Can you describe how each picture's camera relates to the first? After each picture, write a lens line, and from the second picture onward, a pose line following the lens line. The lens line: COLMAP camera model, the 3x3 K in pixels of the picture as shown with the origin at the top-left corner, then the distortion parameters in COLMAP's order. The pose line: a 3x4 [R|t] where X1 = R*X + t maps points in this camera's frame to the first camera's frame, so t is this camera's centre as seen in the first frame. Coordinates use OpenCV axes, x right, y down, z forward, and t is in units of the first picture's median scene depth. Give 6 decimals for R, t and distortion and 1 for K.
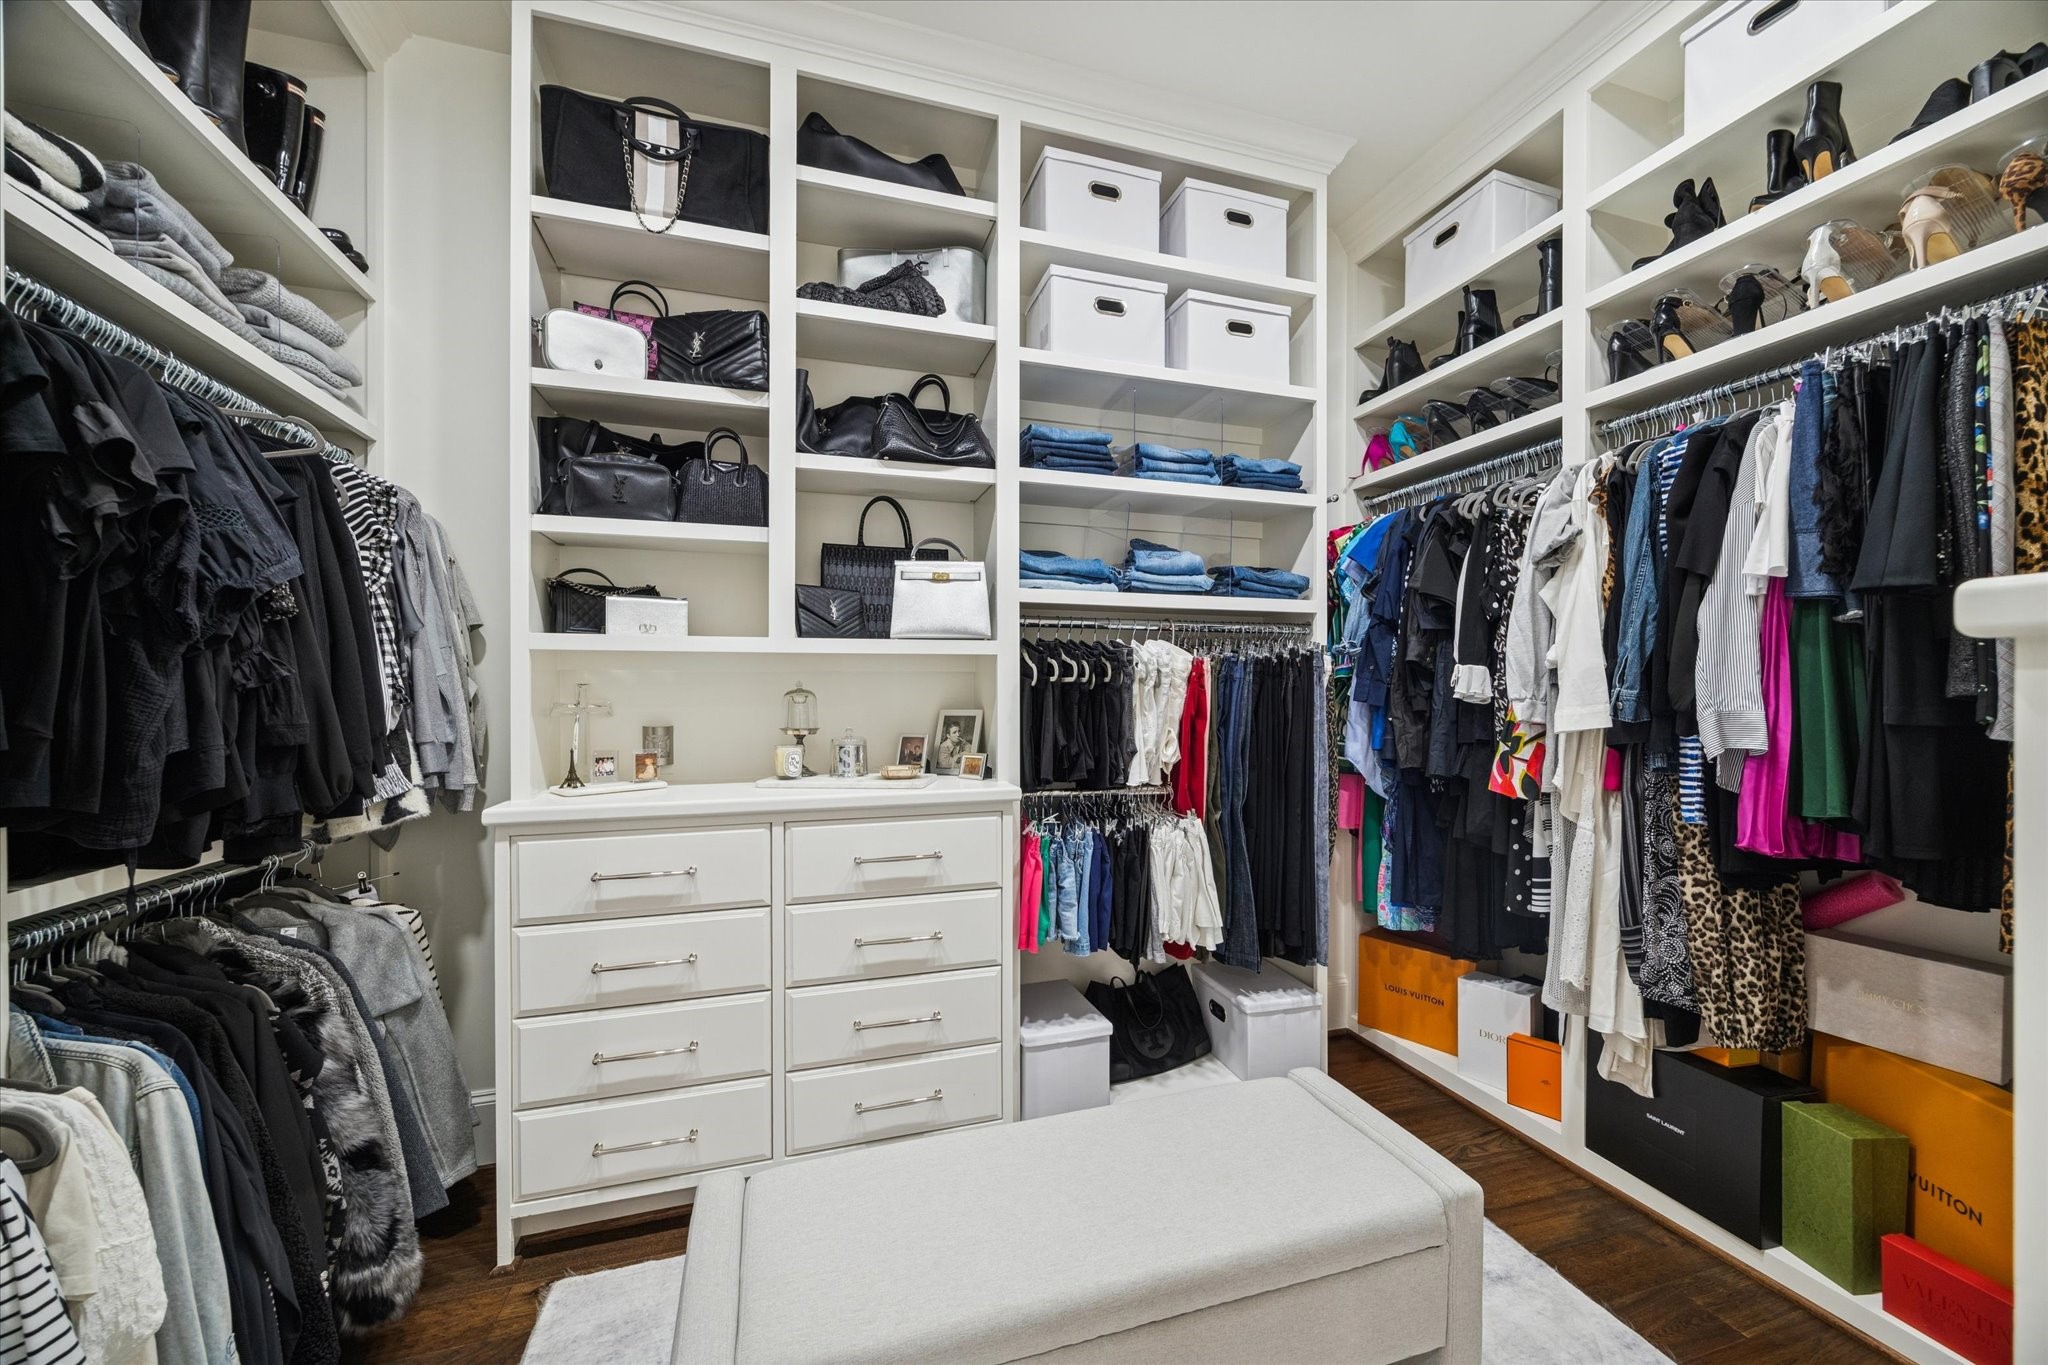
lens RADIAL K [[780.2, 0, 1032.1], [0, 780.2, 689.9], [0, 0, 1]] dist [-0.001882, 0.000457]
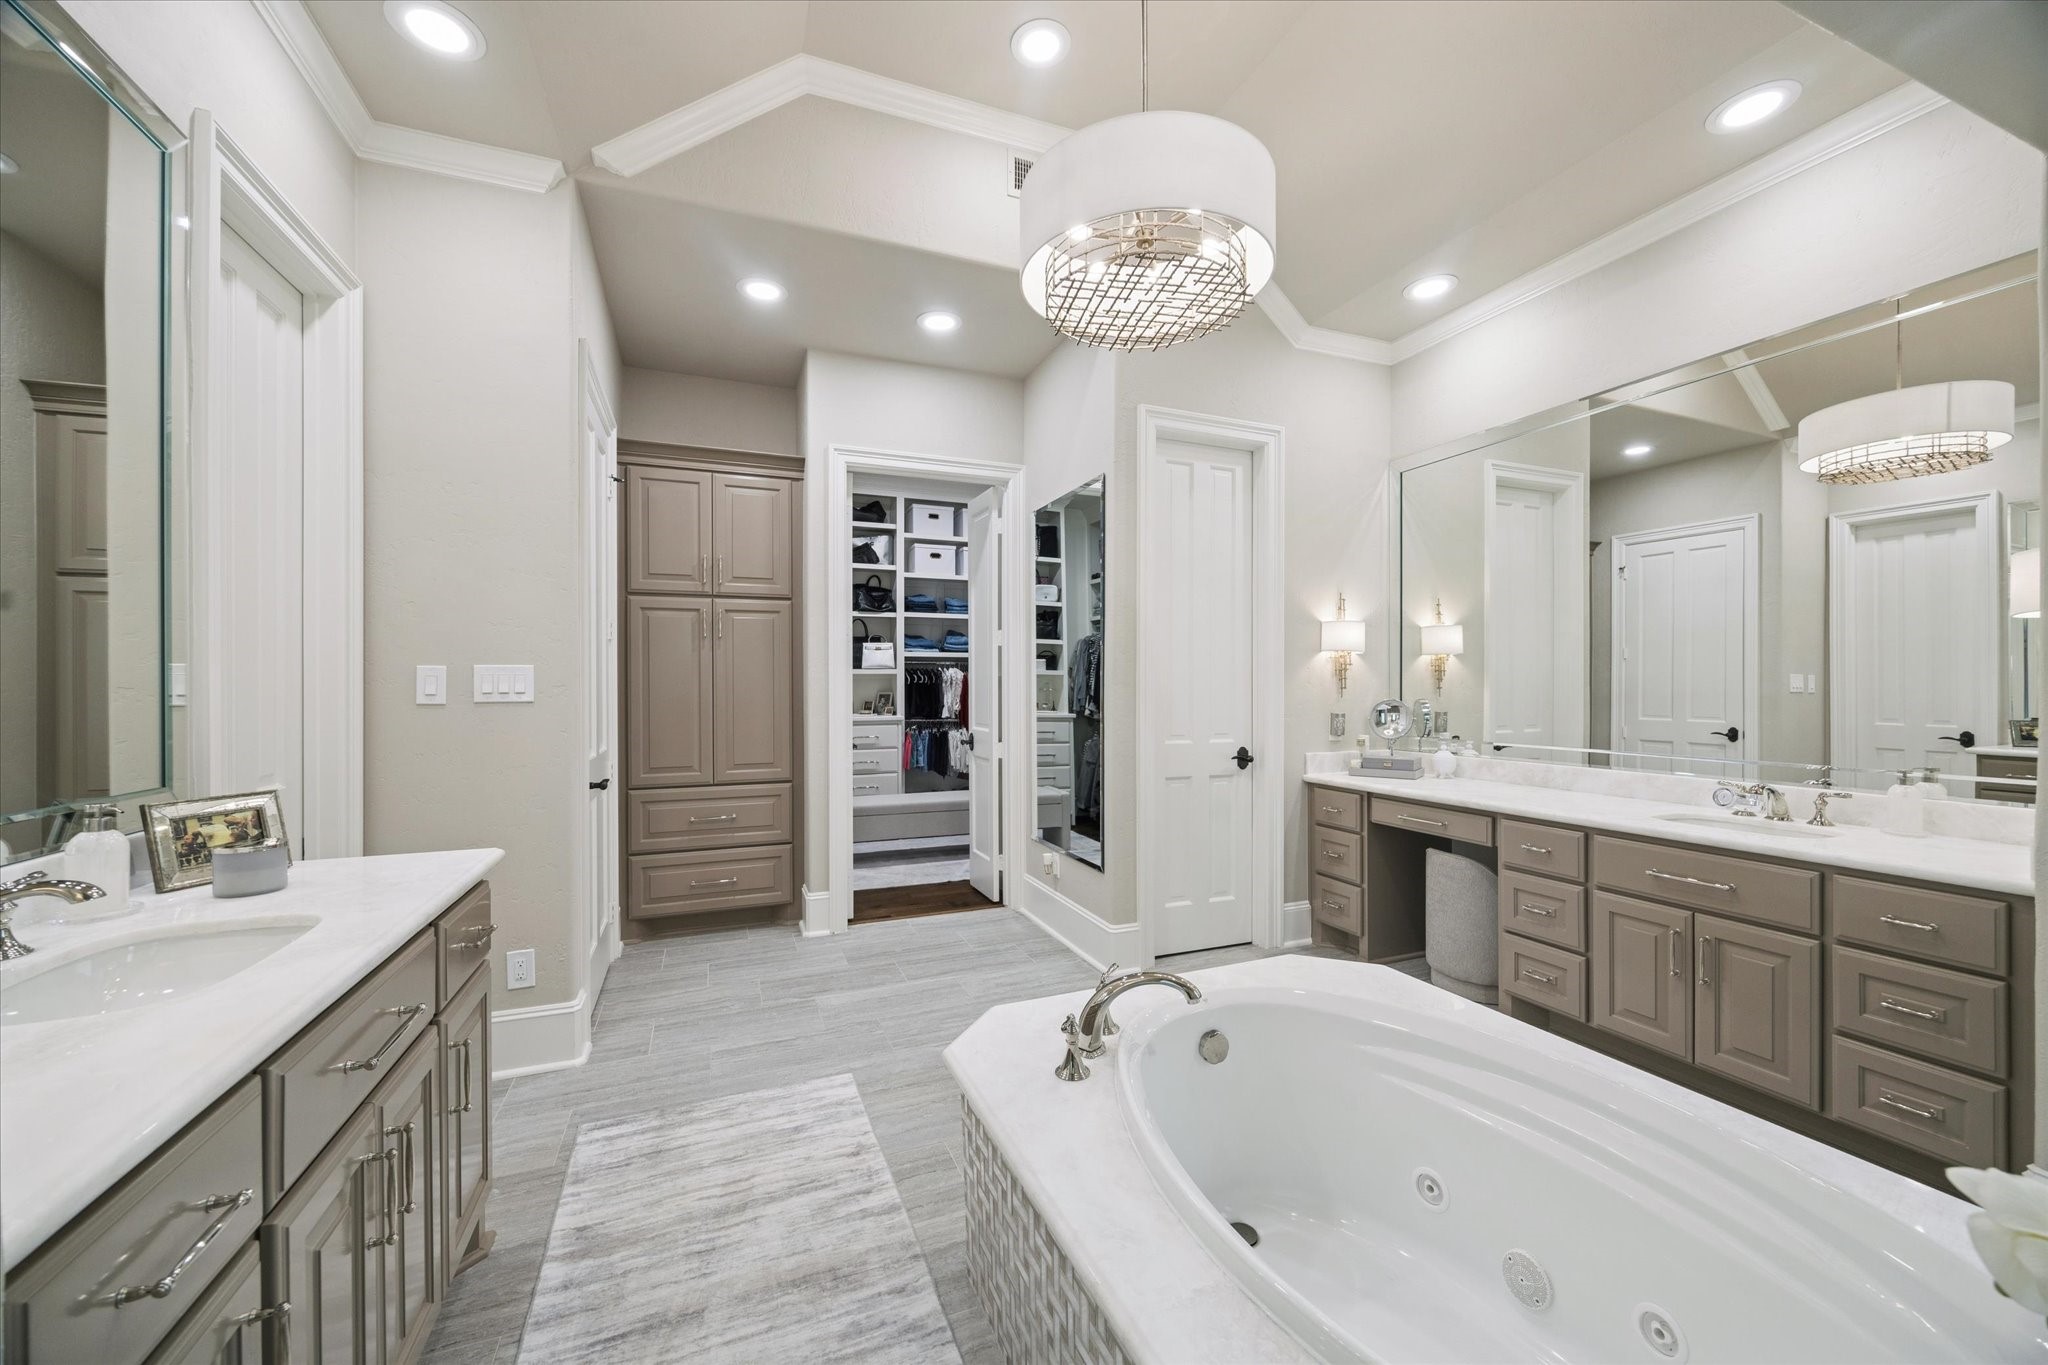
lens RADIAL K [[780.2, 0, 1020.3], [0, 780.2, 685.8], [0, 0, 1]] dist [-0.001882, 0.000457]
pose [[0.997464, -0.004021, 0.071058, 0.214588], [0.004542, 0.999964, -0.007172, 0.025917], [-0.071026, 0.007477, 0.997446, -2.033101]]
